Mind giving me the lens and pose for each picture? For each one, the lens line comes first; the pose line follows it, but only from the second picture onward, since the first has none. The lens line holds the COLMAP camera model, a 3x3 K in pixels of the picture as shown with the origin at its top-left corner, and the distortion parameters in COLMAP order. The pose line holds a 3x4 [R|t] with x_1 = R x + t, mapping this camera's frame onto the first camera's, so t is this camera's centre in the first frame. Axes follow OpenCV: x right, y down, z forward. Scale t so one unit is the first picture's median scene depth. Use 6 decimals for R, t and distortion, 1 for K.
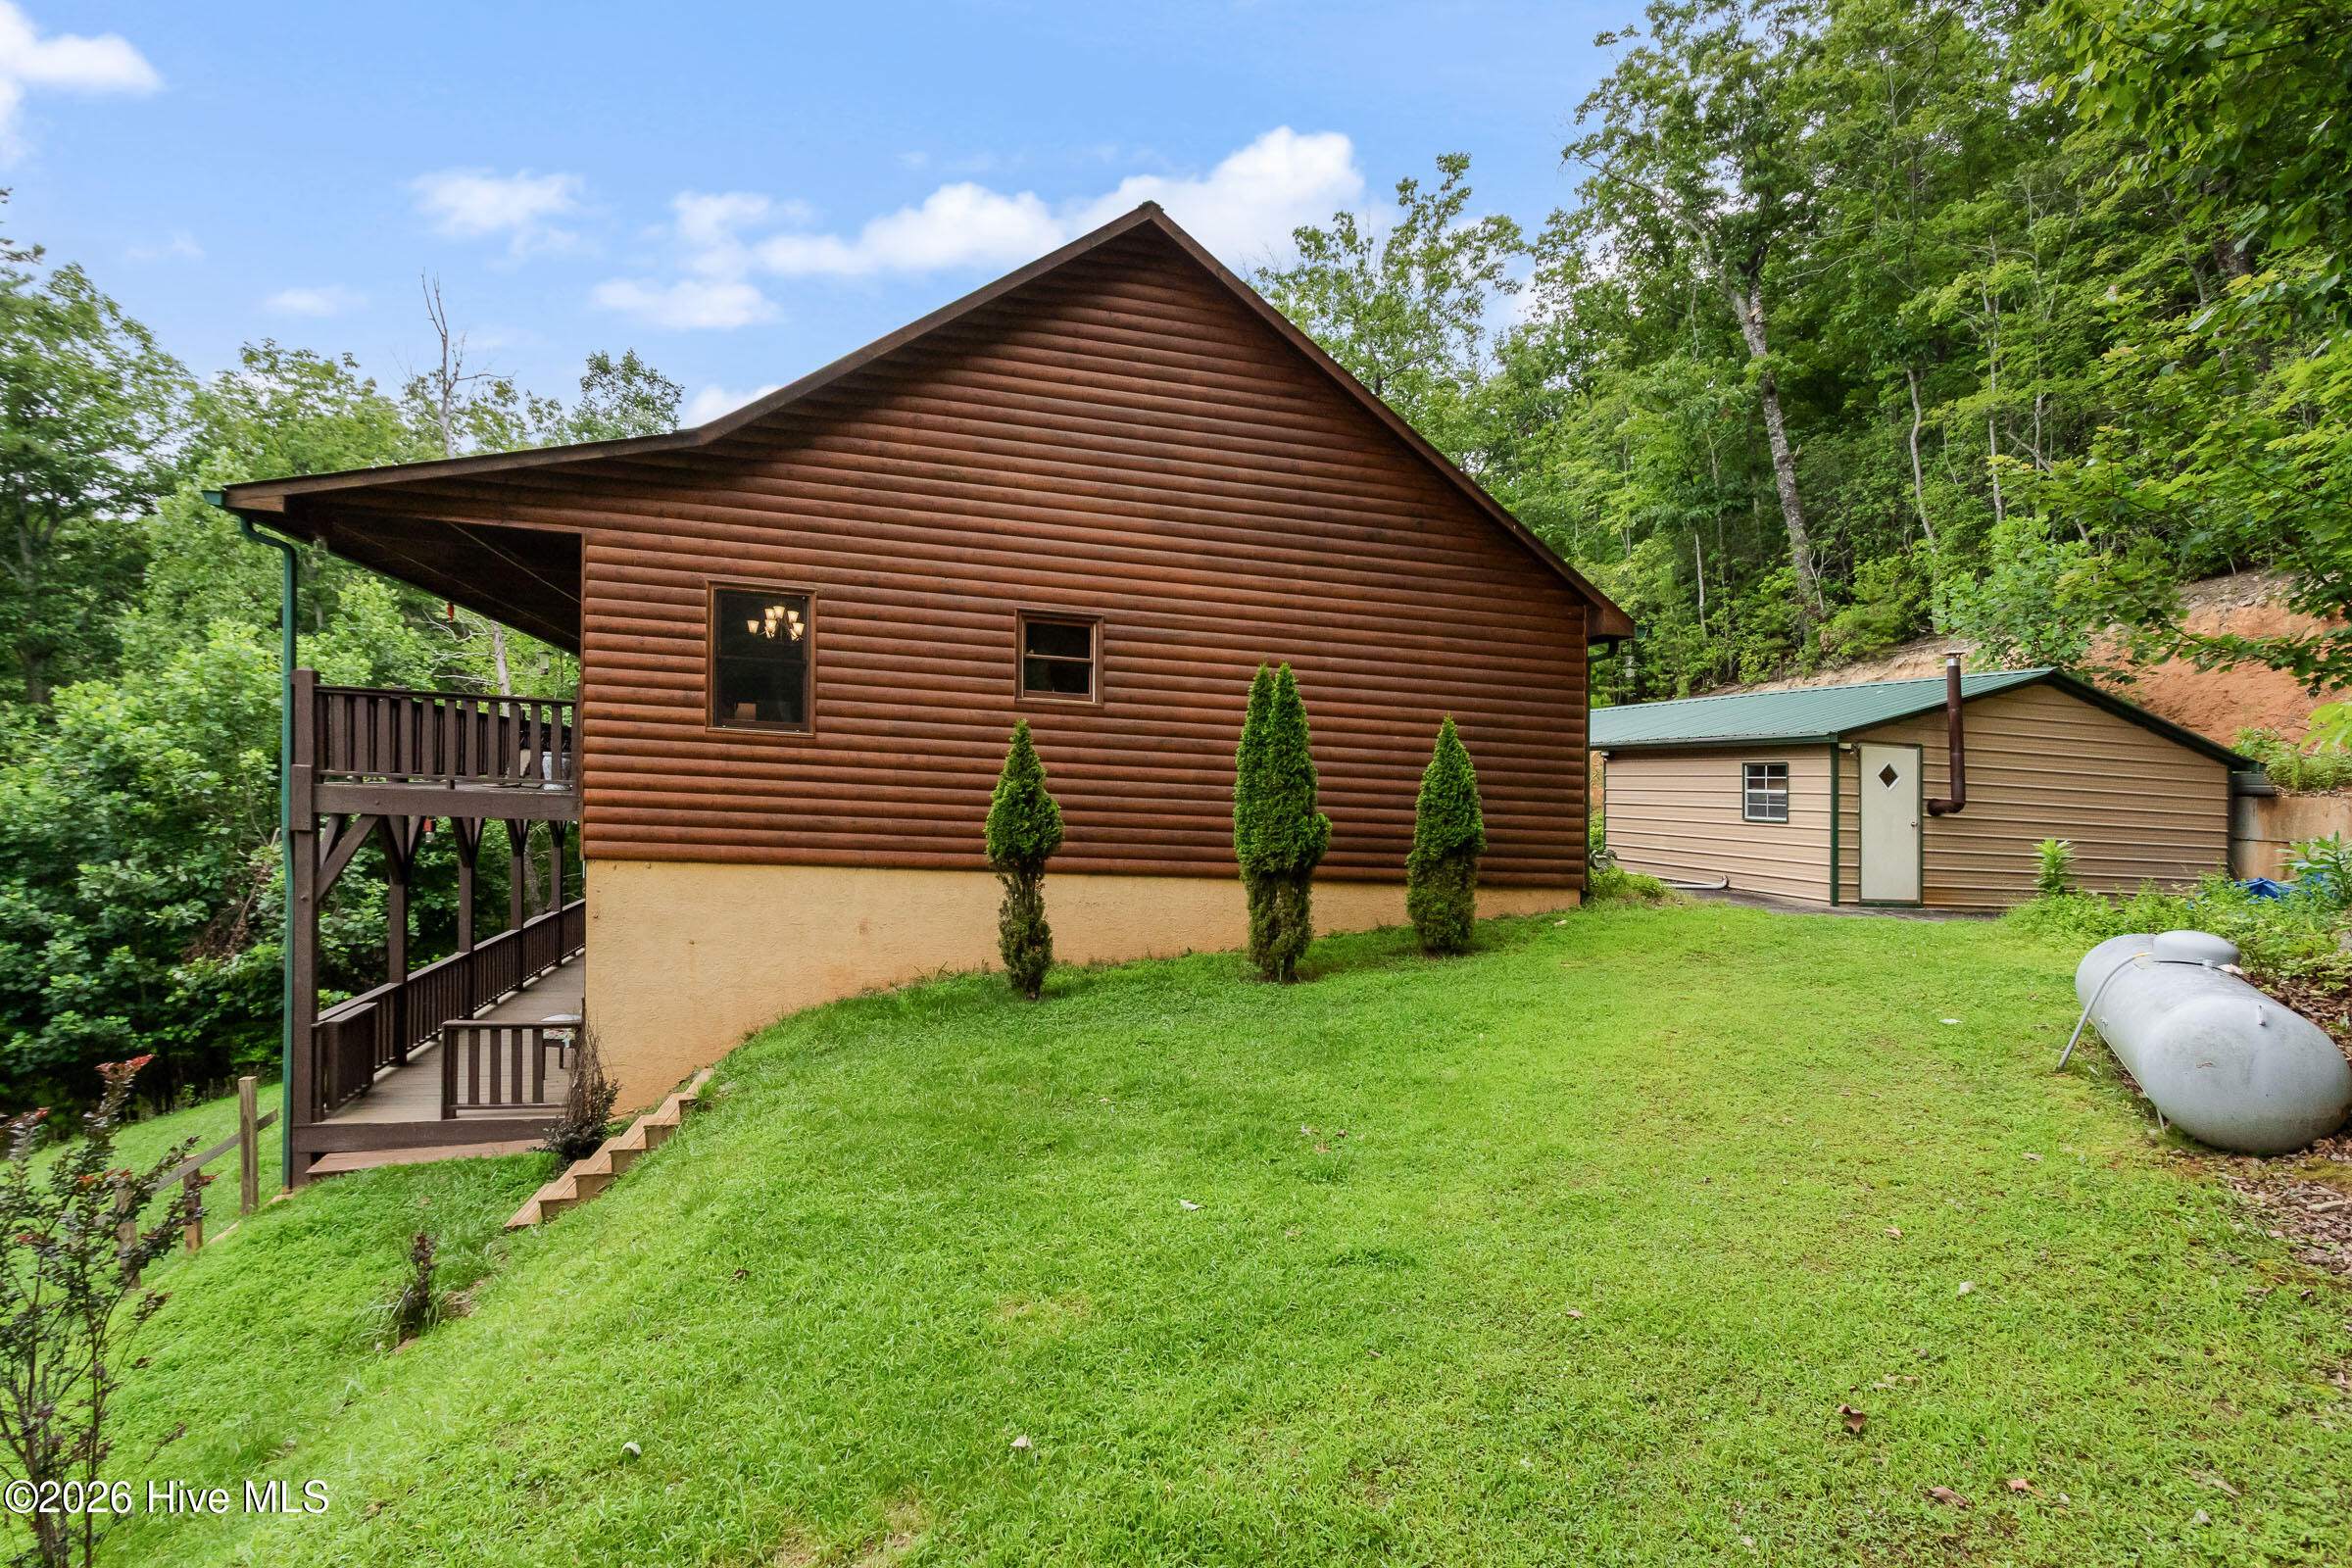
lens RADIAL K [[1132.3, 0, 1138.7], [0, 1132.3, 808.7], [0, 0, 1]] dist [0.002317, 0.000360]
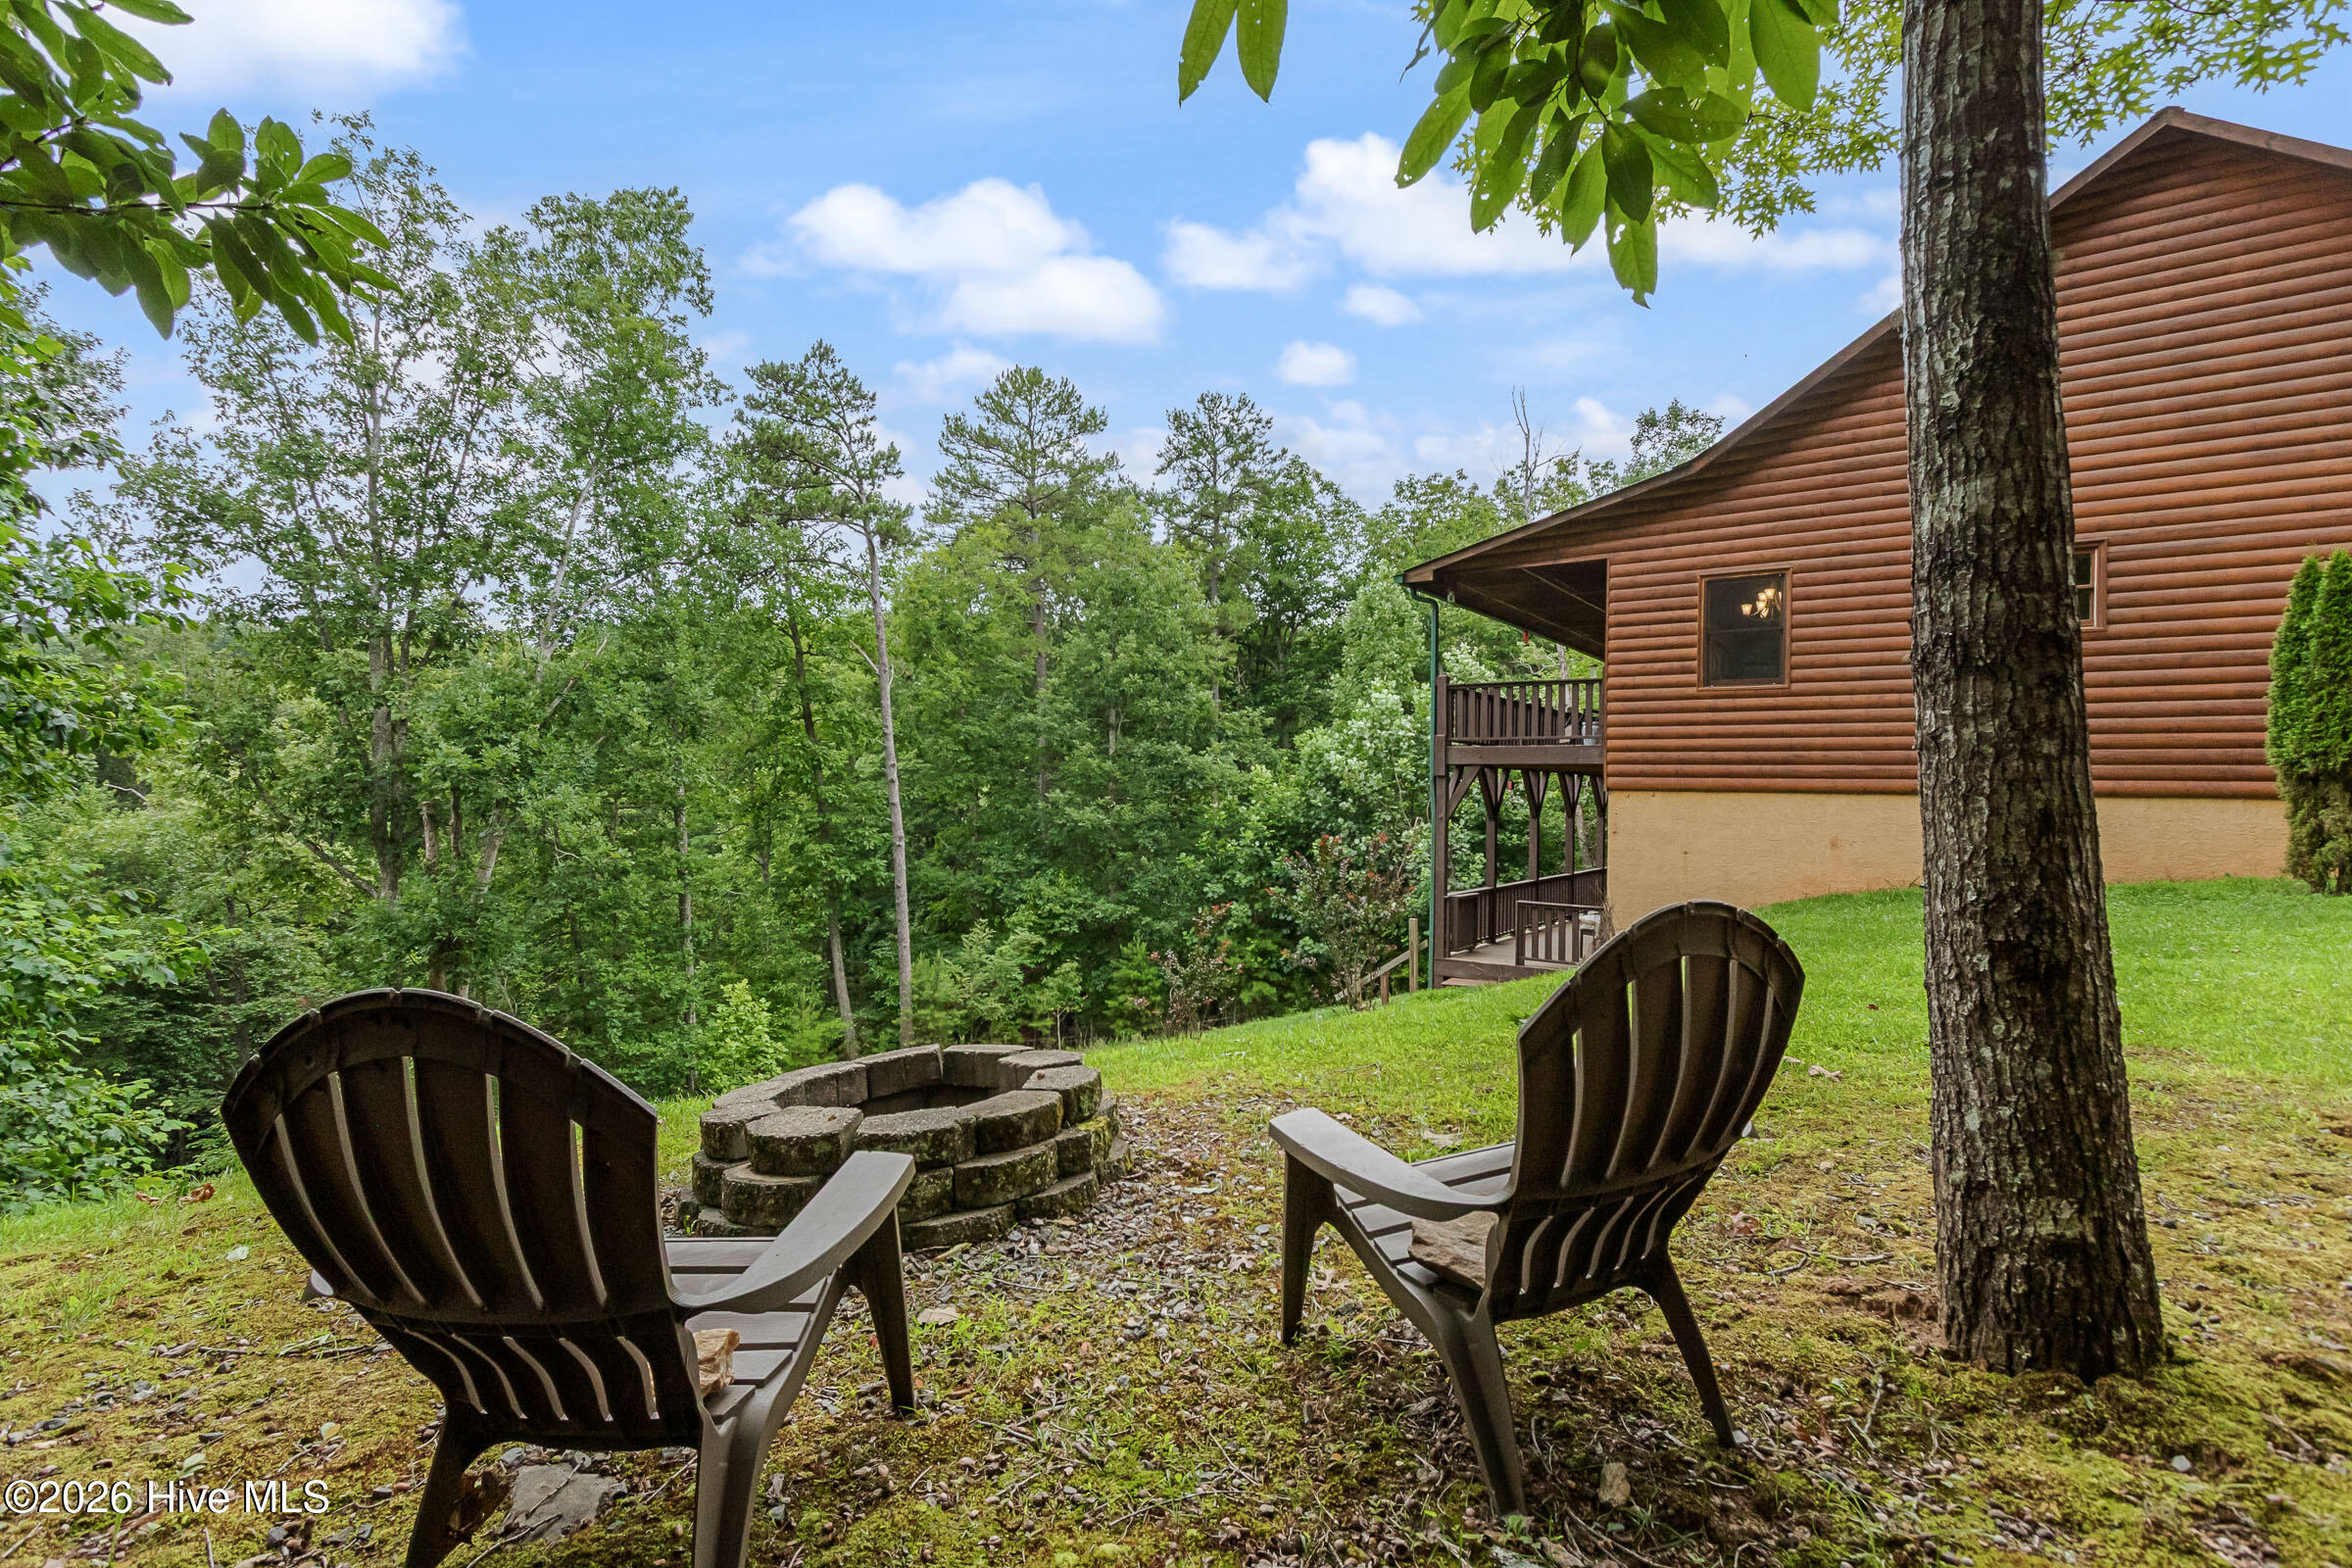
lens RADIAL K [[1112.3, 0, 1133.1], [0, 1112.3, 858.1], [0, 0, 1]] dist [0.001091, 0.000313]
pose [[0.627892, 0.011012, -0.778223, 0.164687], [-0.002721, 0.999925, 0.011954, 0.086132], [0.778296, -0.005388, 0.627875, -0.247662]]
